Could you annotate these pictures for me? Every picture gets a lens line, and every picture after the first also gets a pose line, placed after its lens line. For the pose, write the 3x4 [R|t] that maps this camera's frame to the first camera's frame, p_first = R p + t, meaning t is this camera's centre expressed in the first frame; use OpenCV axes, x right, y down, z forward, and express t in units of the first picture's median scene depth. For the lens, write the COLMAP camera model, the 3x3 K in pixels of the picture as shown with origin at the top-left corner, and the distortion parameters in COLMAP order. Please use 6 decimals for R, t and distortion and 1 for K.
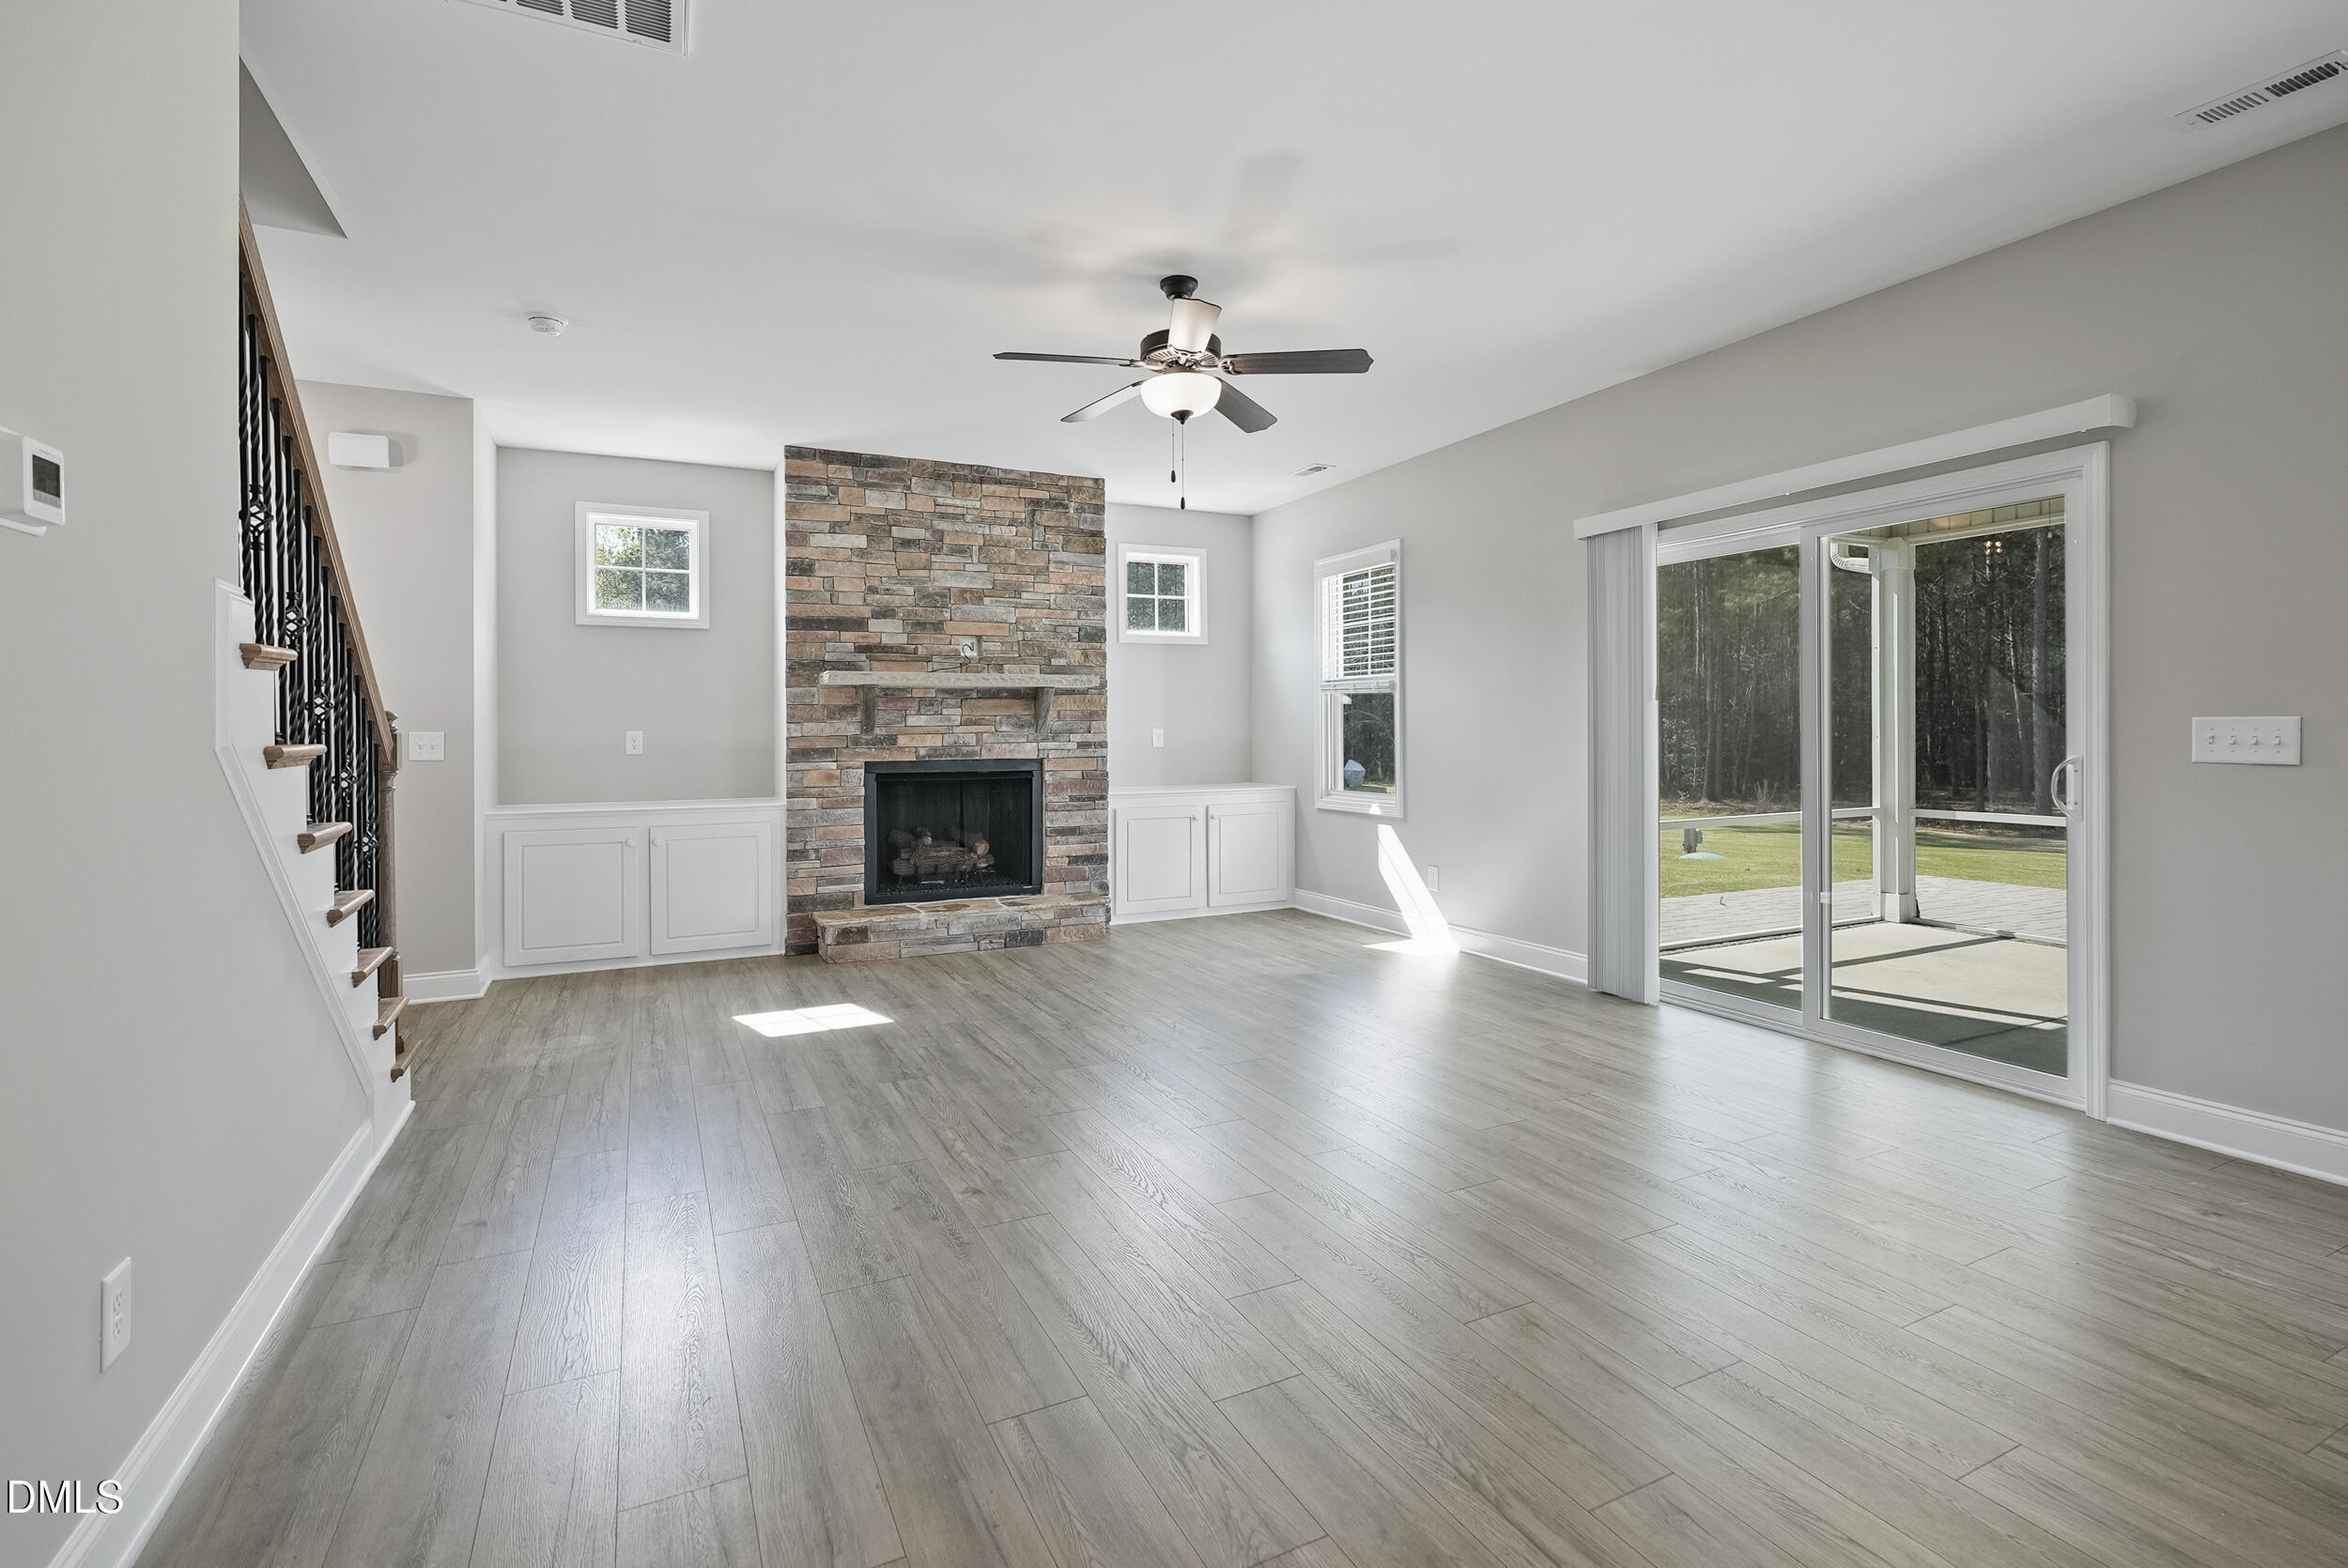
lens RADIAL K [[1082.7, 0, 1144.4], [0, 1082.7, 729.5], [0, 0, 1]] dist [-0.008117, 0.004808]
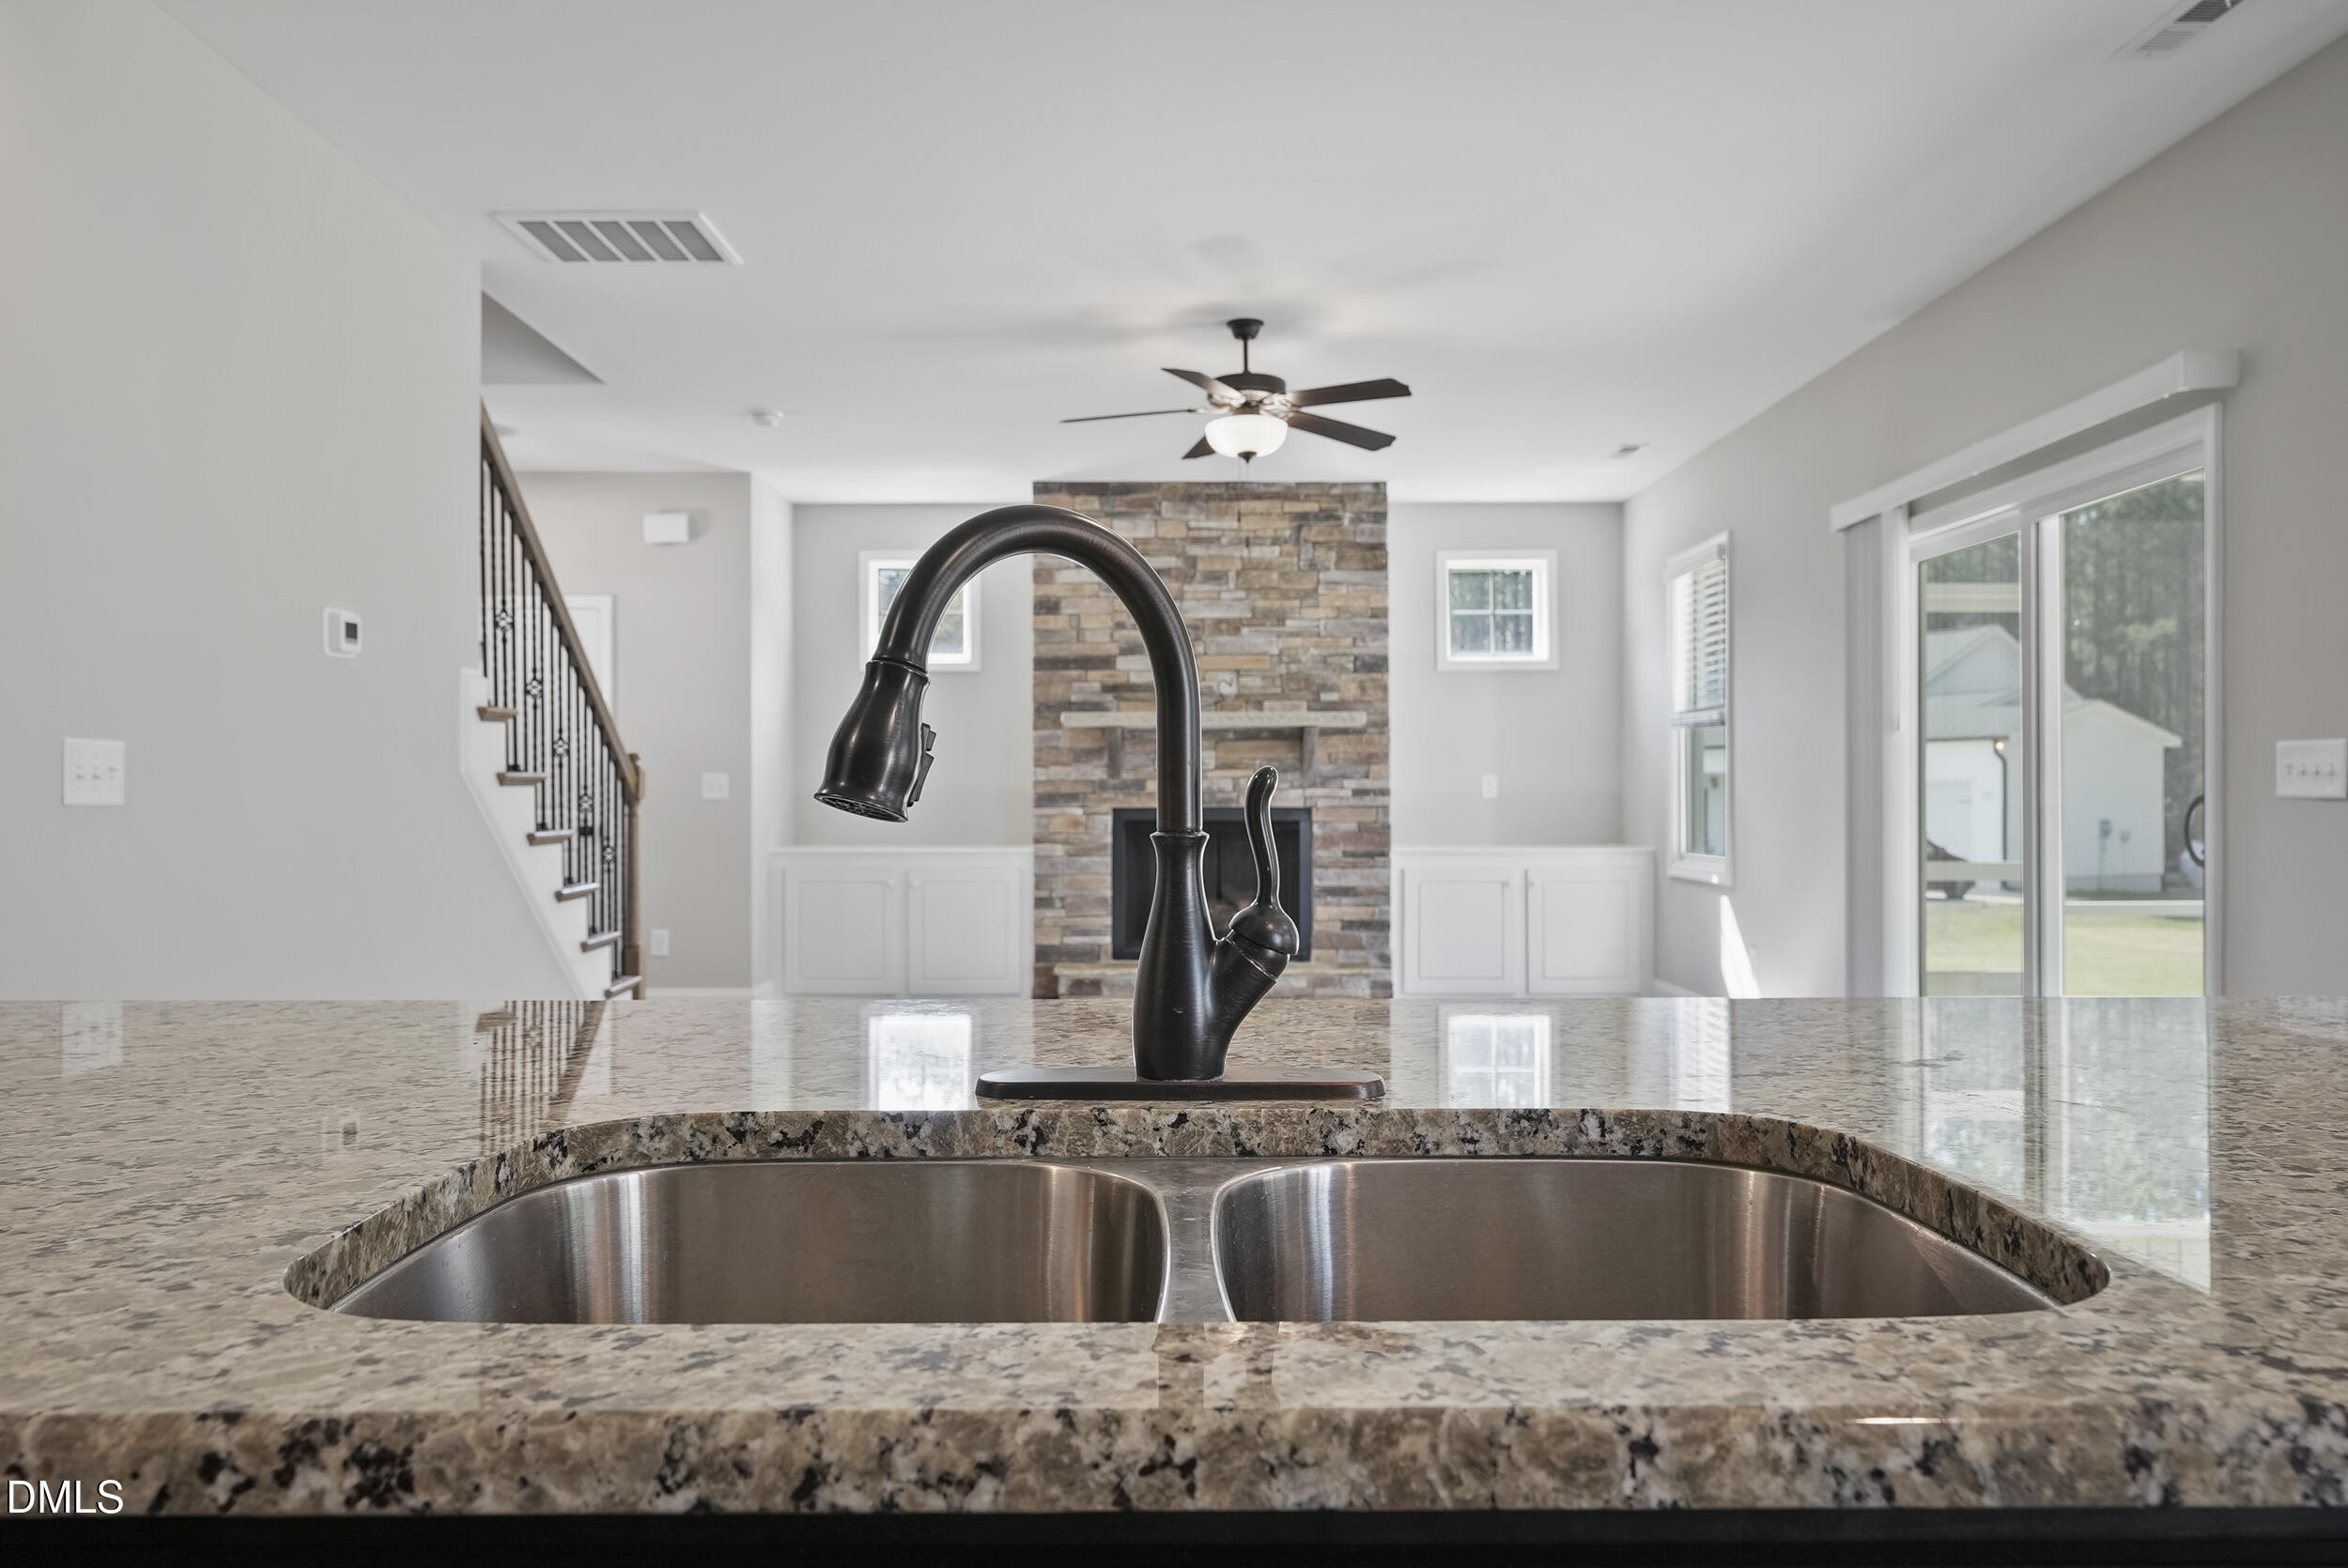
lens RADIAL K [[1672.2, 0, 1175.3], [0, 1672.2, 799.4], [0, 0, 1]] dist [0.014791, 0.001198]
pose [[0.893774, 0.005381, -0.448485, 0.428311], [-0.003744, 0.999983, 0.004535, 0.014904], [0.448502, -0.002374, 0.893779, -0.269317]]
